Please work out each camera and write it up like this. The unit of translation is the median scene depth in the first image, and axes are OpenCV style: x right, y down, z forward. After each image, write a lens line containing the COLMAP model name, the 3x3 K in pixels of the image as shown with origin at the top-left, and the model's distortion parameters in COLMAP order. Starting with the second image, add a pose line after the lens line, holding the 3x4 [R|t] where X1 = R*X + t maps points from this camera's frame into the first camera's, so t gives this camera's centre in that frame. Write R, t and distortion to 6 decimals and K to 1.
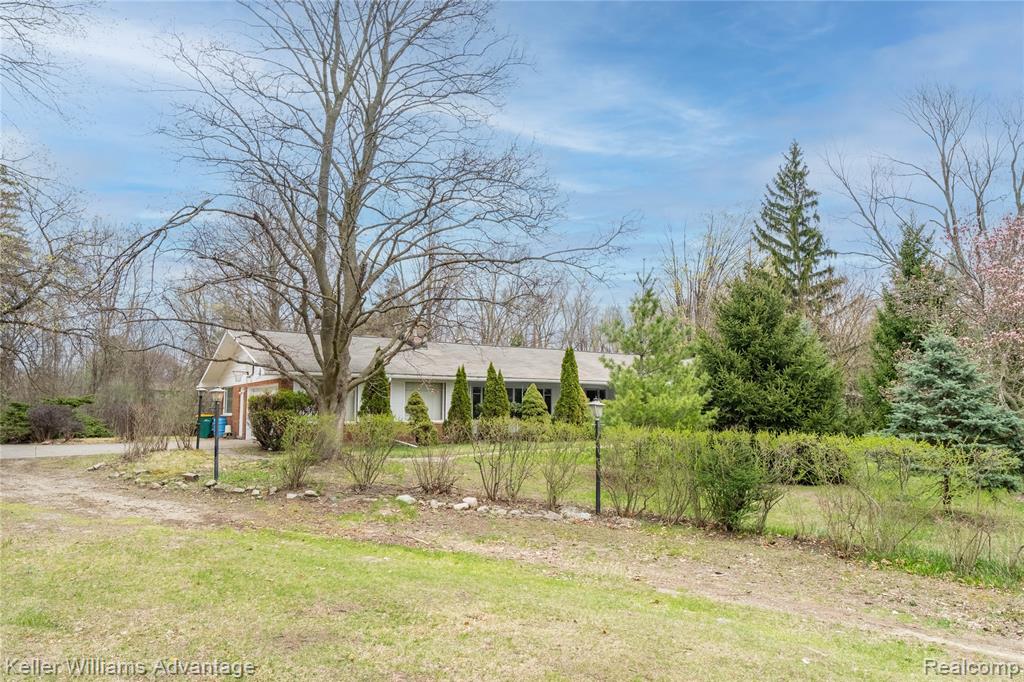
lens RADIAL K [[697.8, 0, 512.0], [0, 697.8, 341.0], [0, 0, 1]] dist [0.000997, 0.000066]
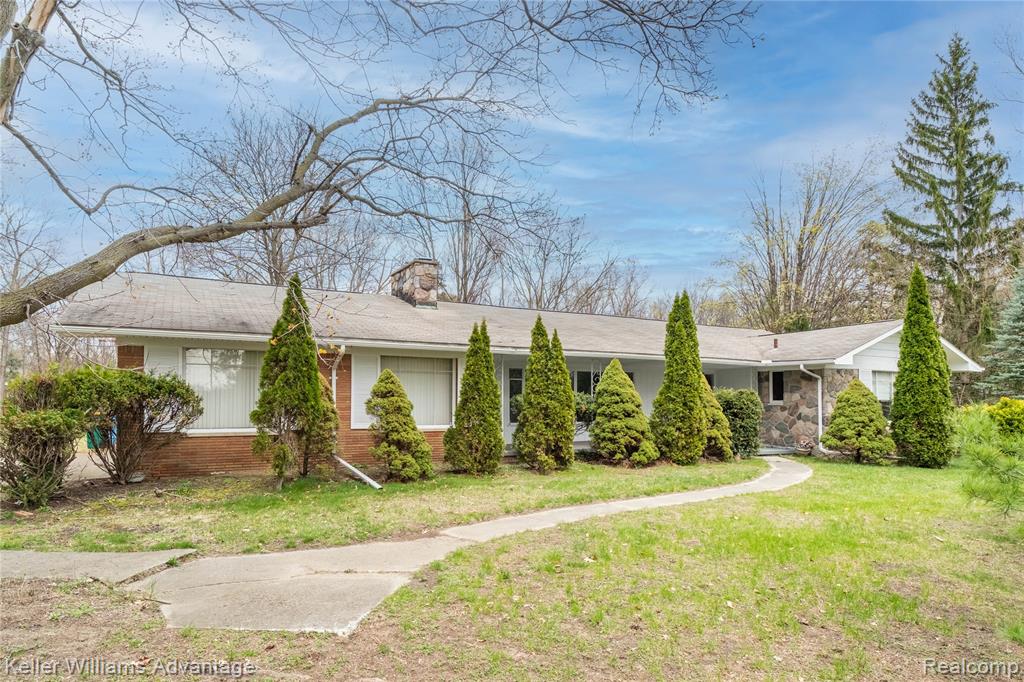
lens RADIAL K [[640.8, 0, 512.0], [0, 640.8, 341.0], [0, 0, 1]] dist [0.000018, 0.000056]
pose [[0.997055, -0.003538, -0.076611, -0.012266], [0.004002, 0.999975, 0.005907, 0.043675], [0.076588, -0.006196, 0.997044, 0.494958]]
